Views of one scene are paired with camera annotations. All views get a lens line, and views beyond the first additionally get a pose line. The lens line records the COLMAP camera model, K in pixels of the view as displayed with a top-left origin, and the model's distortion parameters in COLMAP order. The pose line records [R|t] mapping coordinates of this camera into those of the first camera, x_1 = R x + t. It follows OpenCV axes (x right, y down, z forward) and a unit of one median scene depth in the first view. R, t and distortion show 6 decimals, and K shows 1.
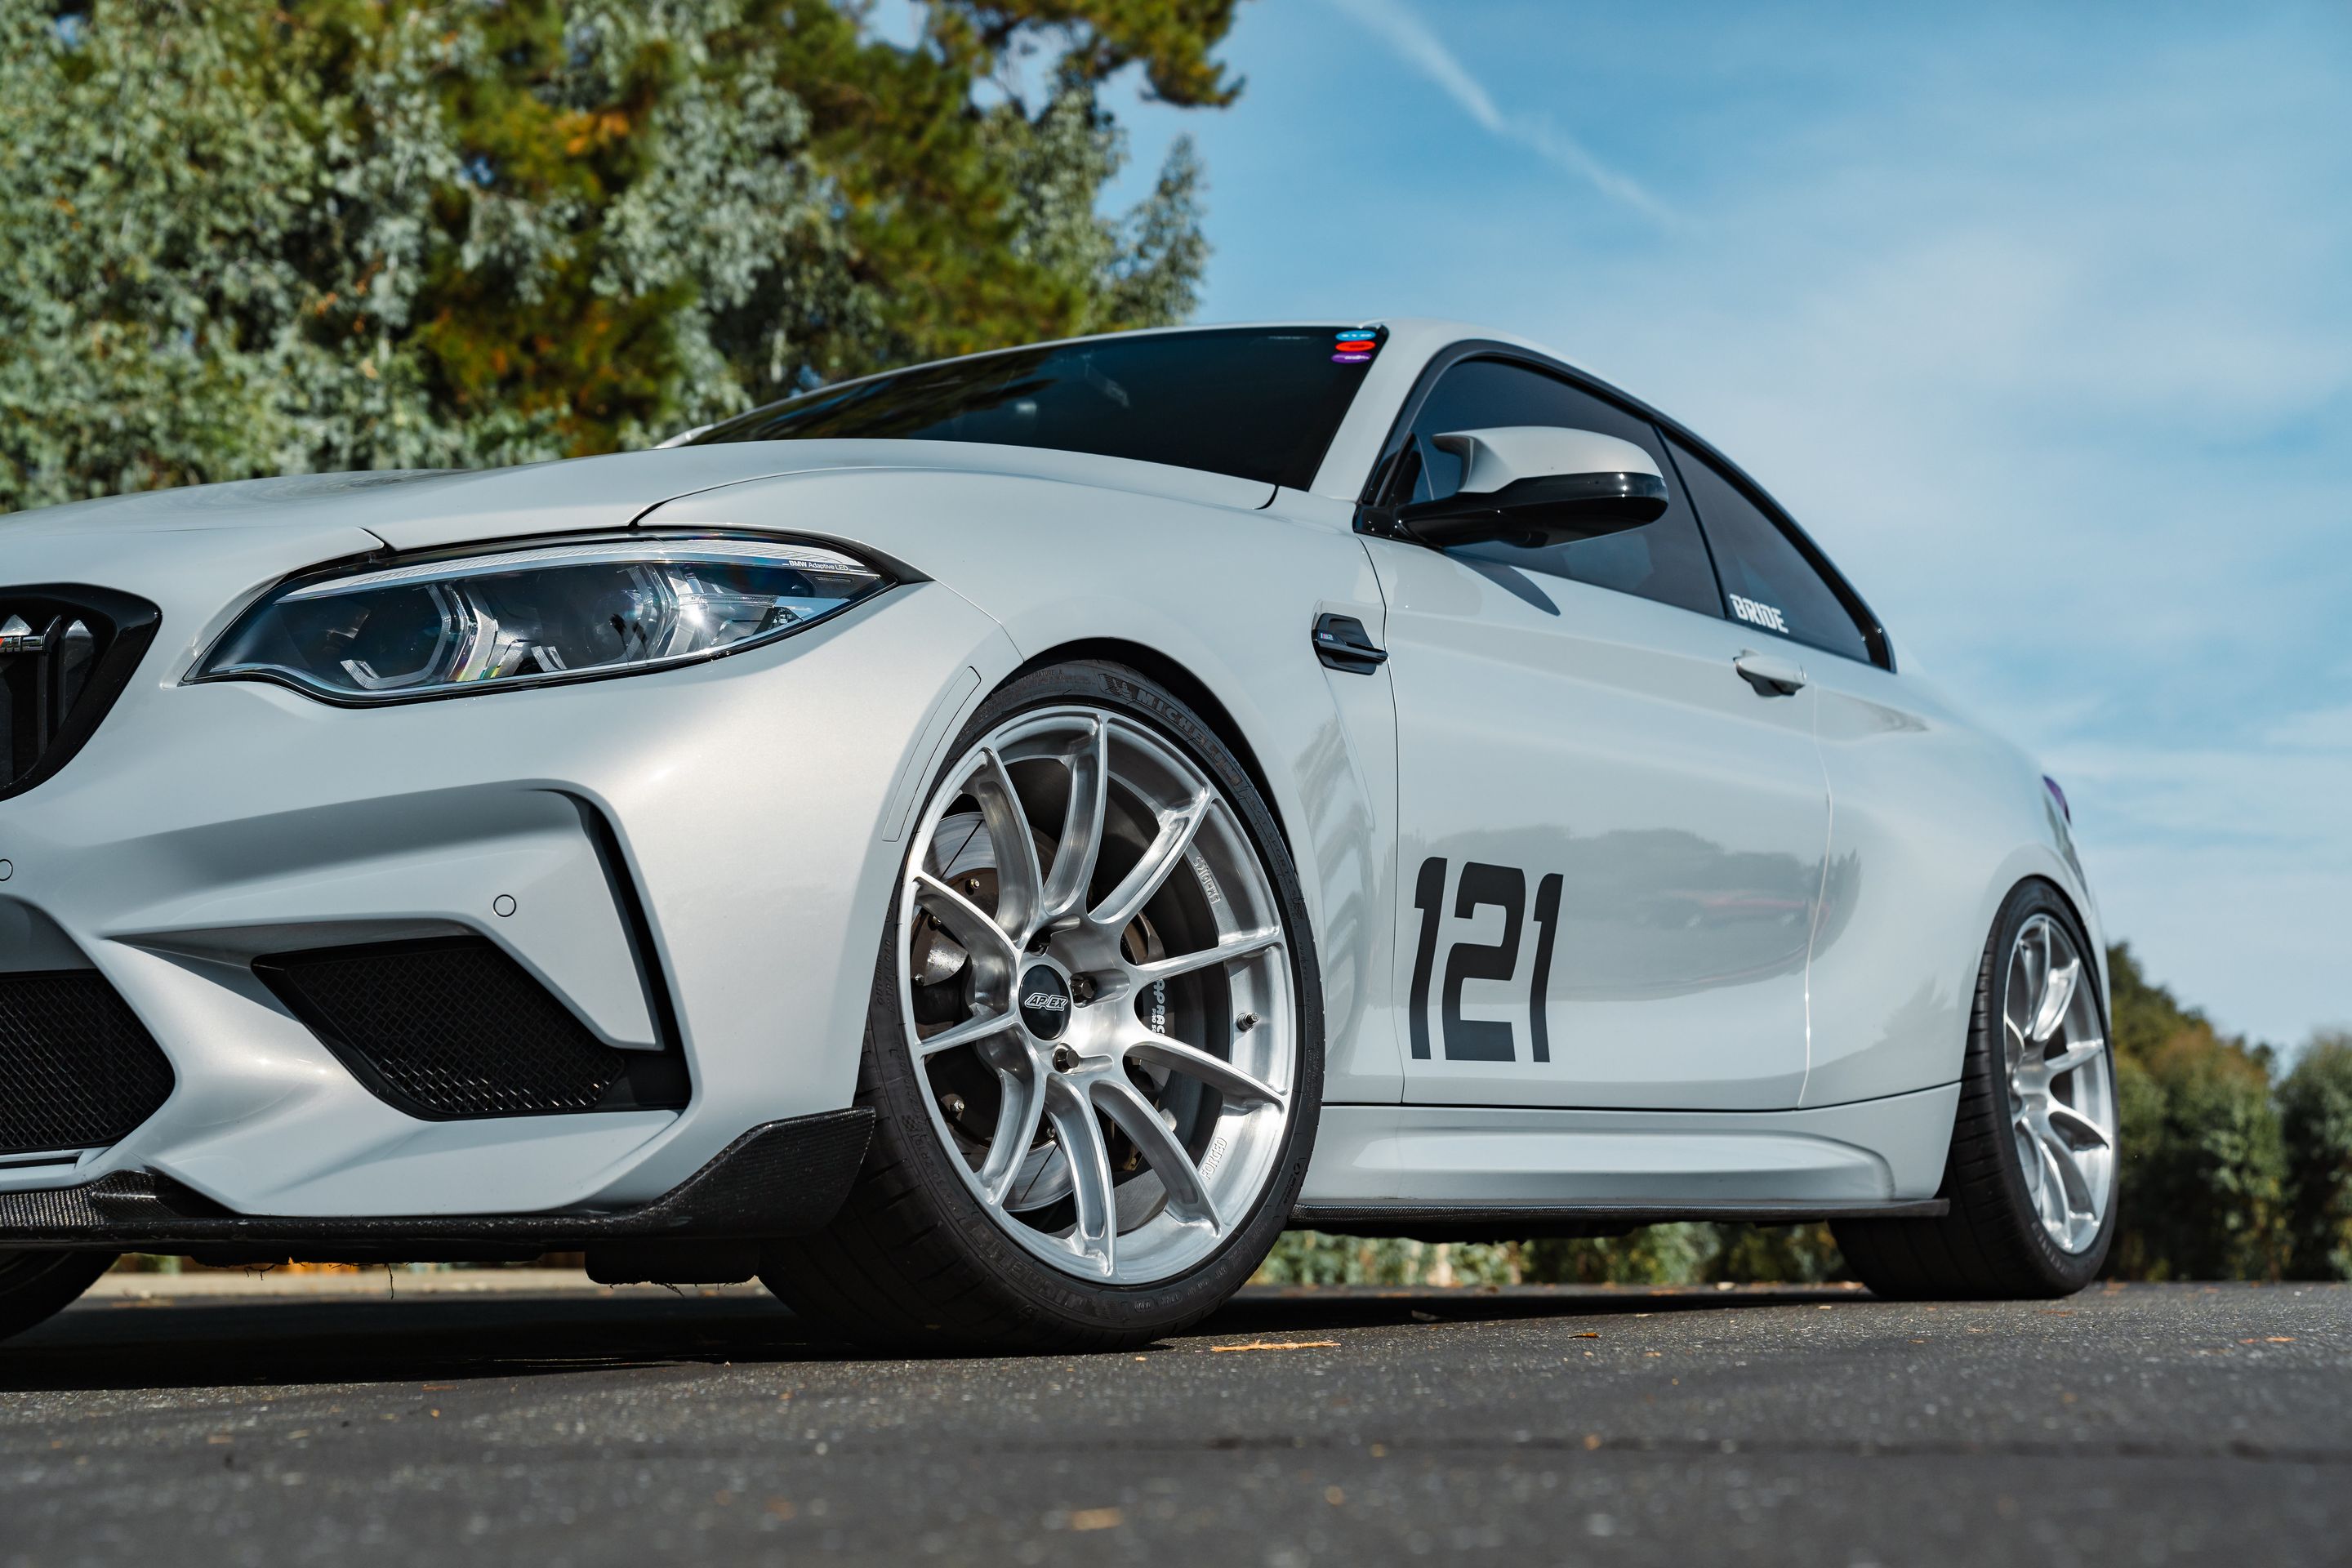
lens RADIAL K [[3609.1, 0, 1164.9], [0, 3609.1, 782.0], [0, 0, 1]] dist [0.017311, 0.062479]
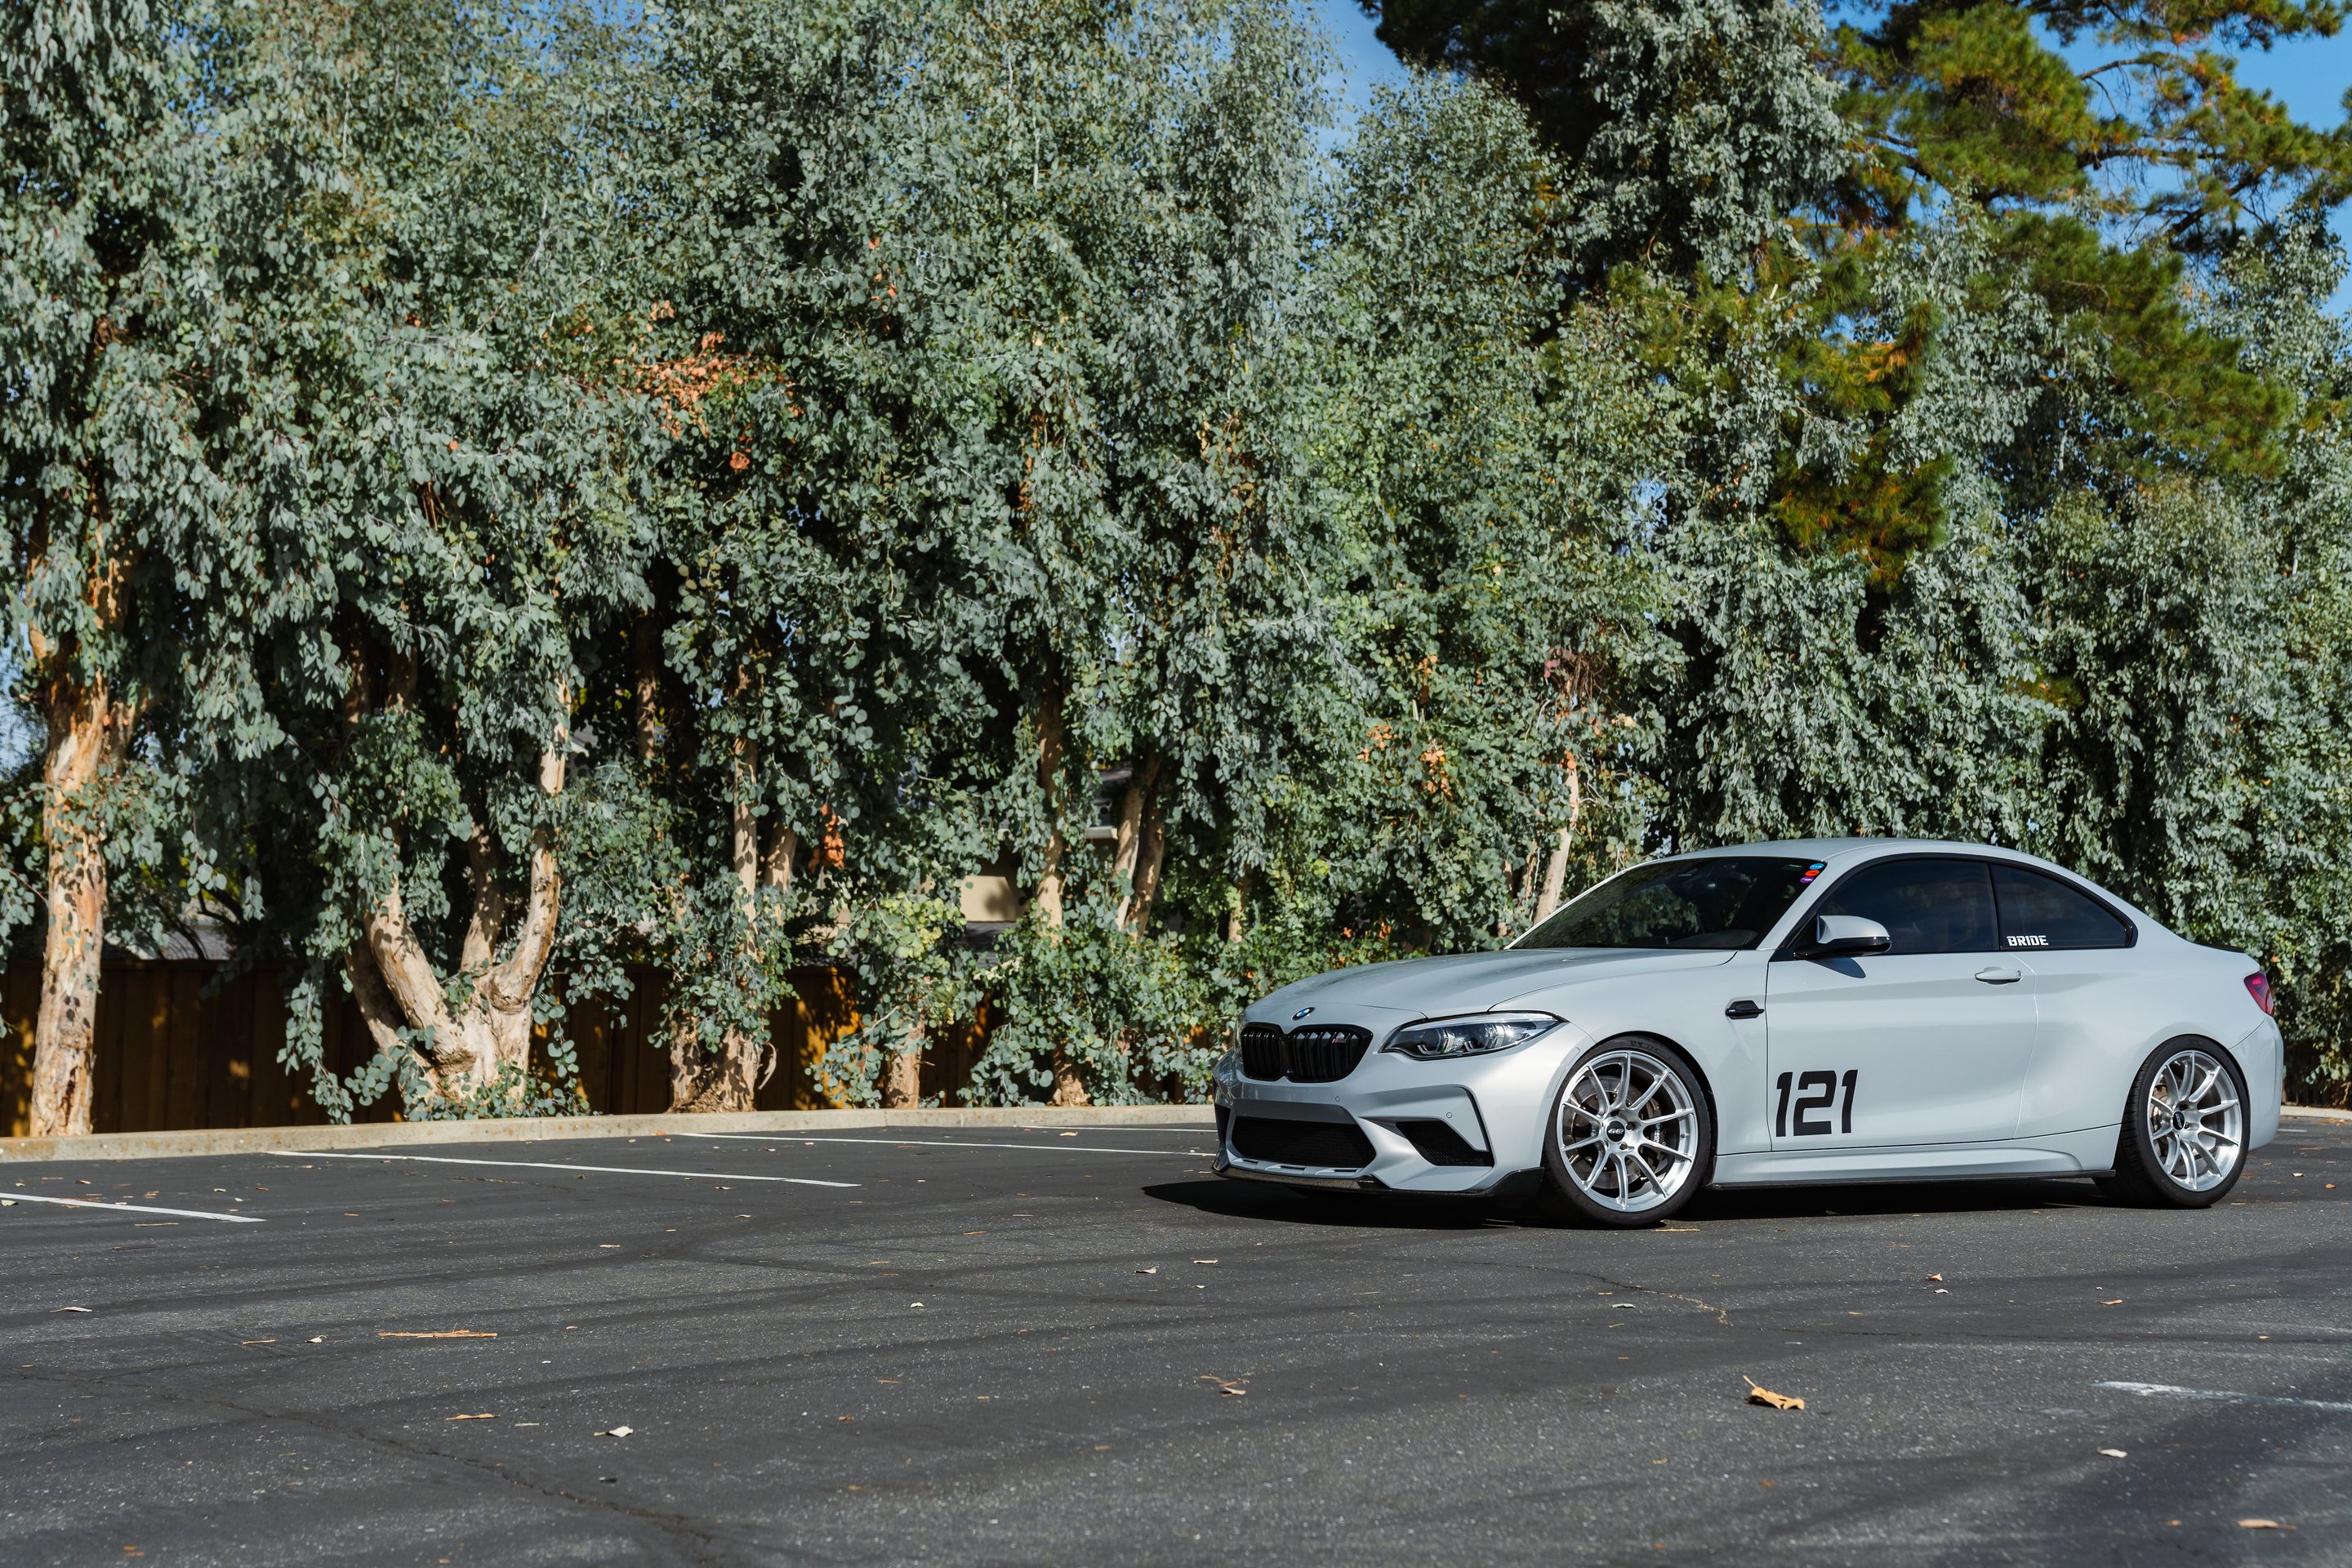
lens RADIAL K [[2967.8, 0, 1176.0], [0, 2967.8, 784.0], [0, 0, 1]] dist [0.006312, 0.051610]
pose [[0.893100, -0.012957, -0.449672, 0.902160], [0.035865, 0.998454, 0.042463, -0.422118], [0.448427, -0.054052, 0.892184, -1.799789]]
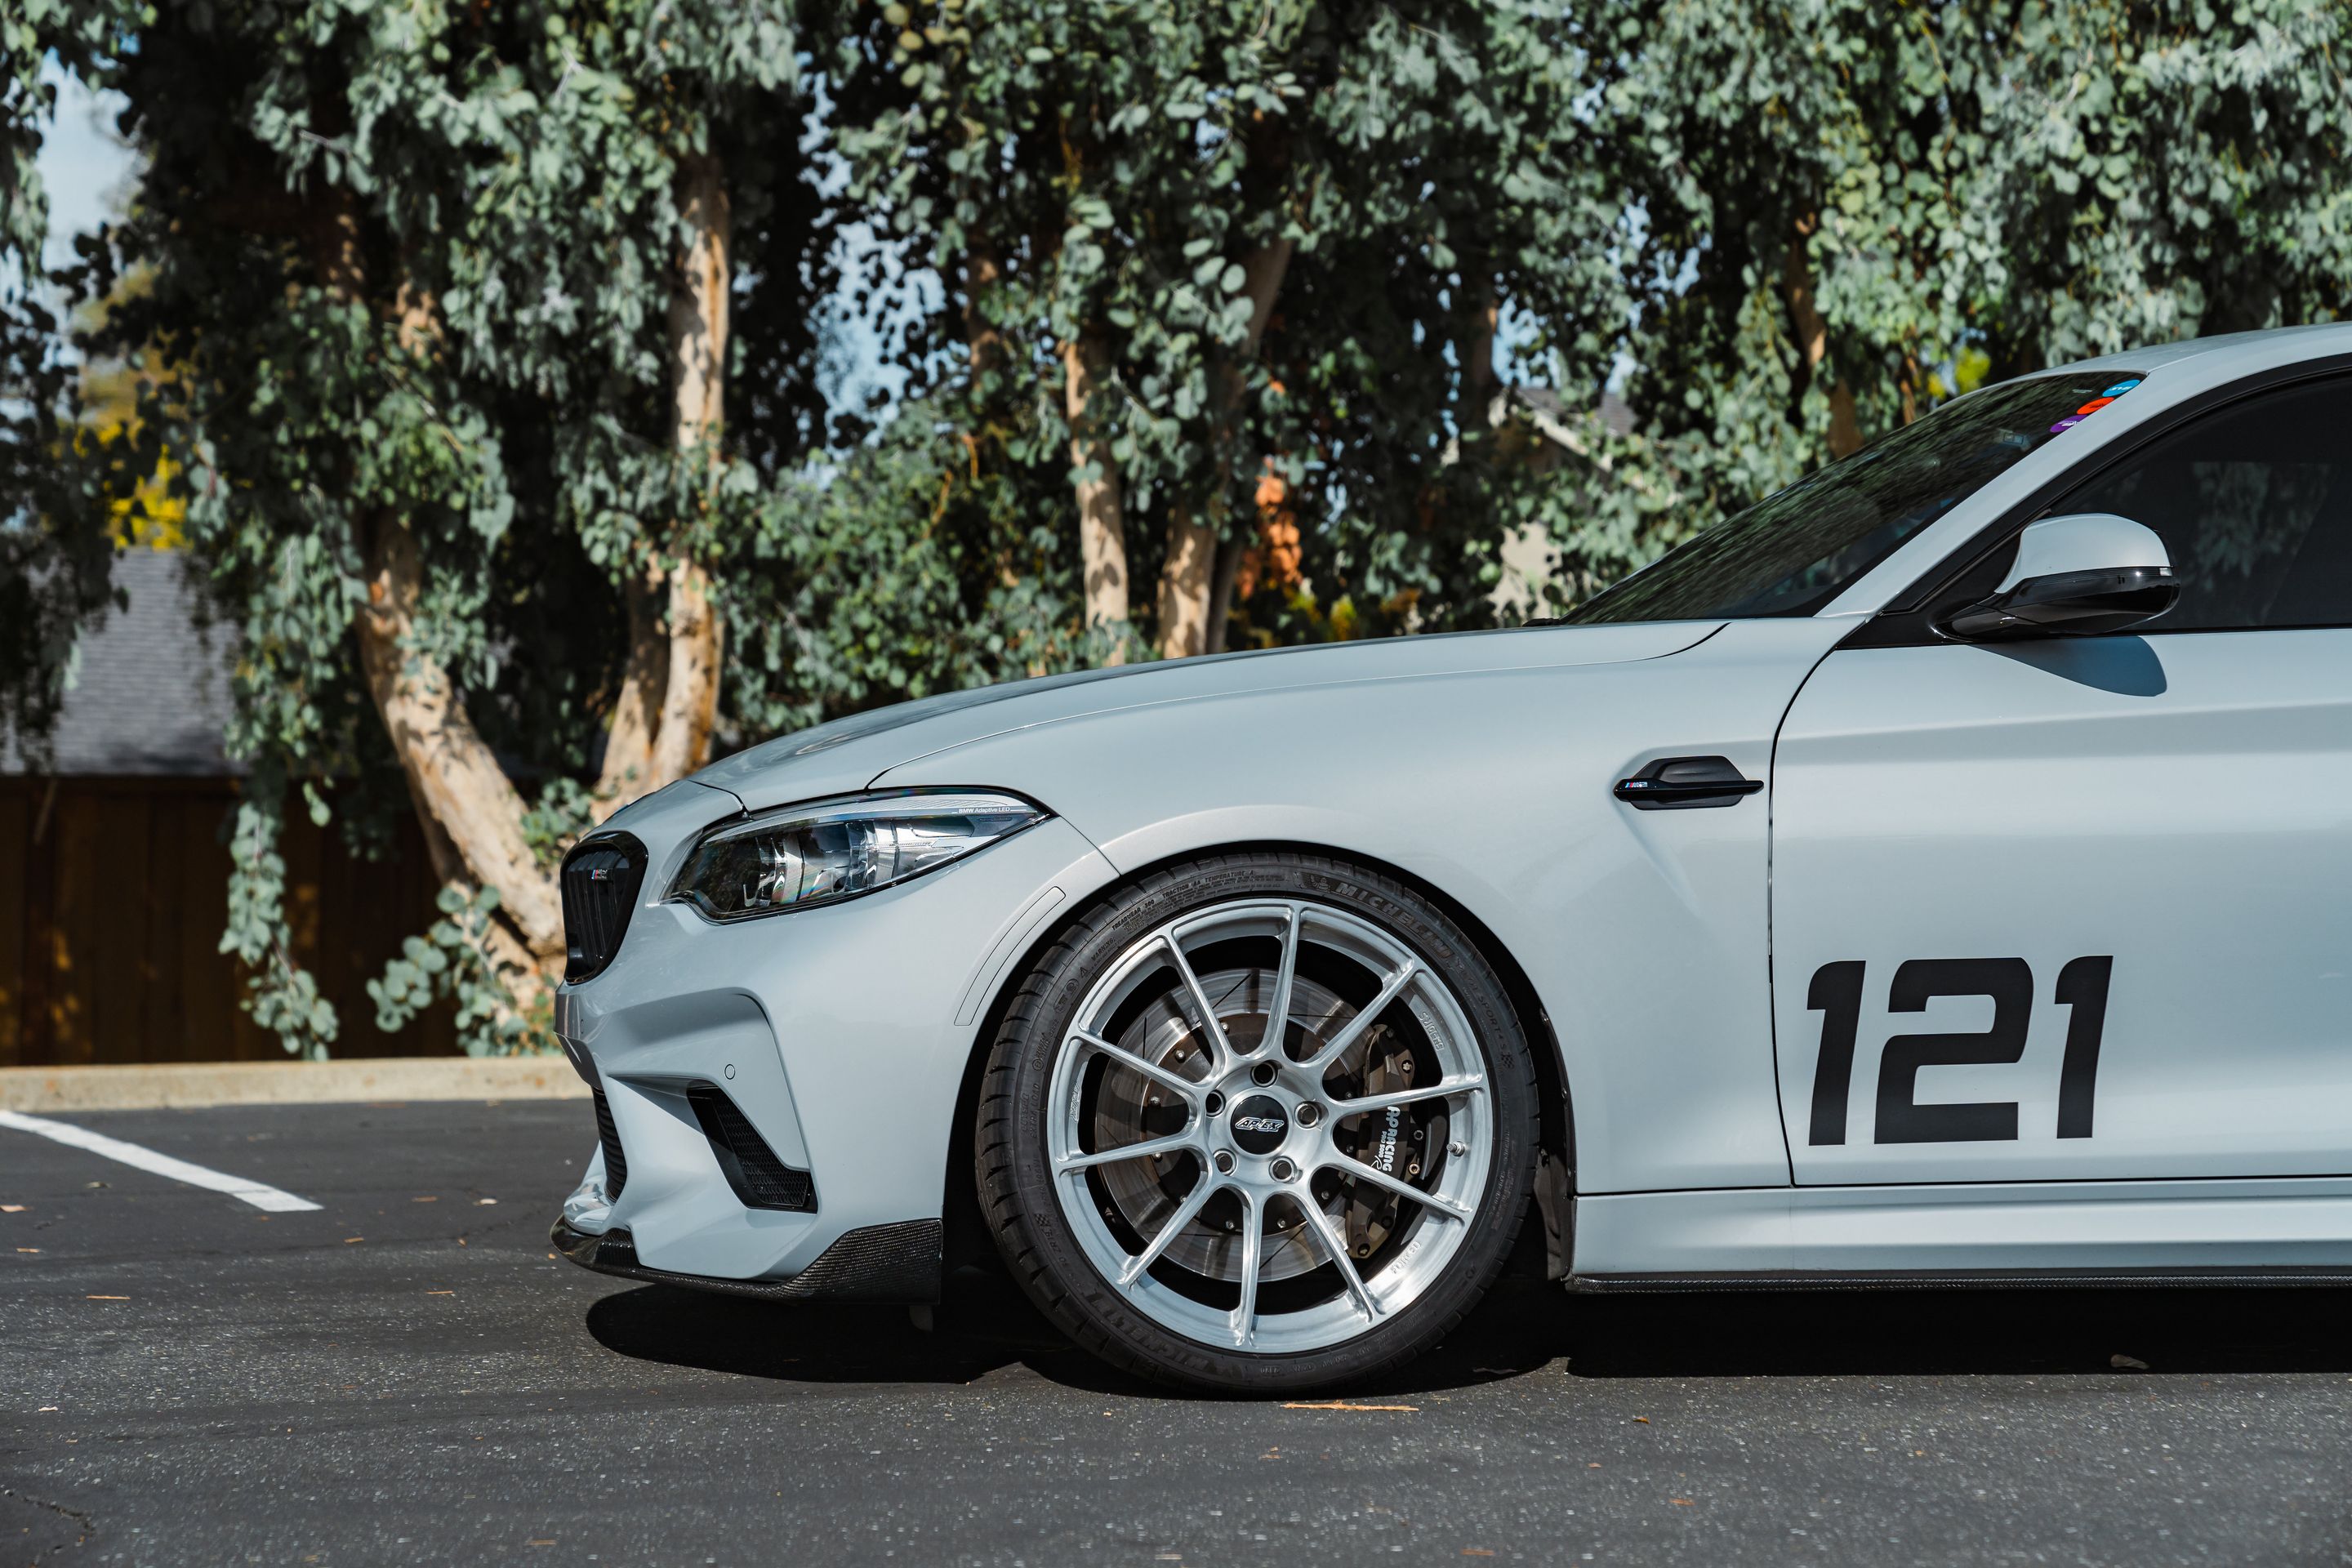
lens RADIAL K [[4614.7, 0, 1176.0], [0, 4614.7, 784.0], [0, 0, 1]] dist [0.027047, -0.017391]
pose [[0.647477, 0.001412, -0.762084, 1.193361], [0.080975, 0.994210, 0.070640, -0.174508], [0.757771, -0.107448, 0.643614, -0.056362]]
